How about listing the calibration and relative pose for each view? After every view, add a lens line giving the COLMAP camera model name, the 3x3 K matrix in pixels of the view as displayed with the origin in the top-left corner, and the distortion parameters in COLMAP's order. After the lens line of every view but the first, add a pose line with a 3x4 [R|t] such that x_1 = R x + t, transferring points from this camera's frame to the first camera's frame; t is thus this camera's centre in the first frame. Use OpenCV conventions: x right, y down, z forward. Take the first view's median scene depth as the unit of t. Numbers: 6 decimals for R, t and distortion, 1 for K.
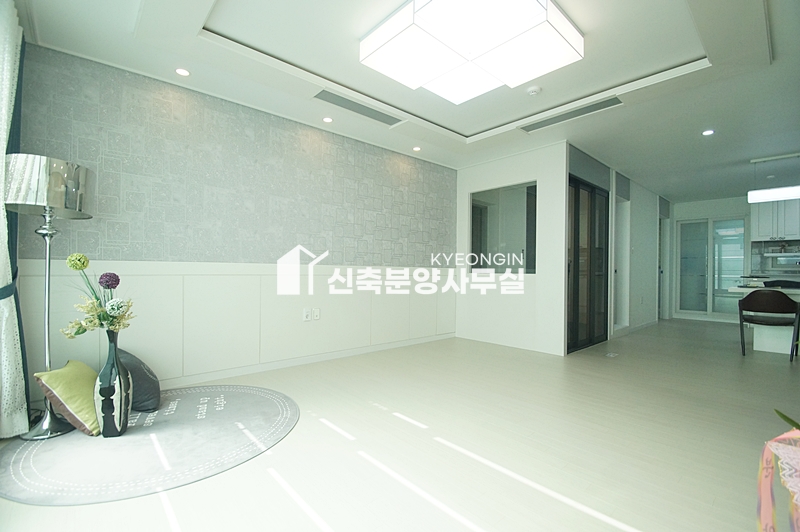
lens RADIAL K [[369.7, 0, 395.8], [0, 369.7, 269.7], [0, 0, 1]] dist [0.026629, 0.000167]
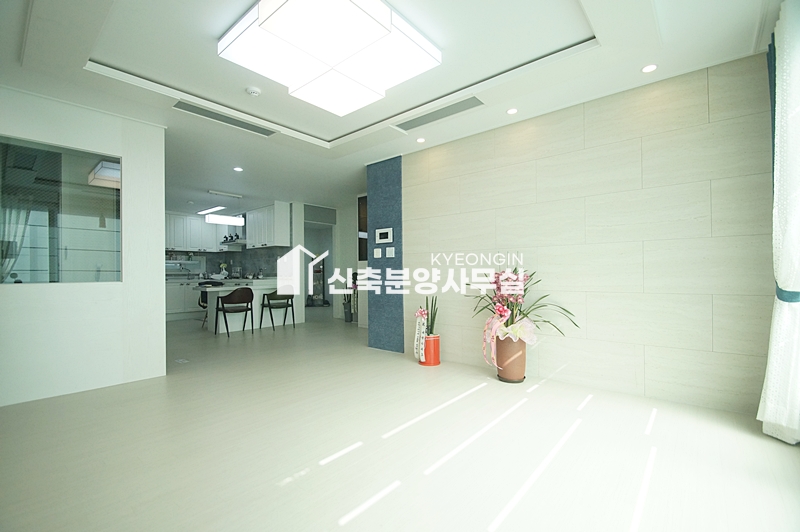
lens RADIAL K [[369.7, 0, 401.7], [0, 369.7, 268.4], [0, 0, 1]] dist [0.026629, 0.000167]
pose [[-0.170411, 0.002278, 0.985370, -0.393139], [0.008721, 0.999962, -0.000804, -0.008288], [-0.985334, 0.008457, -0.170424, 0.475395]]
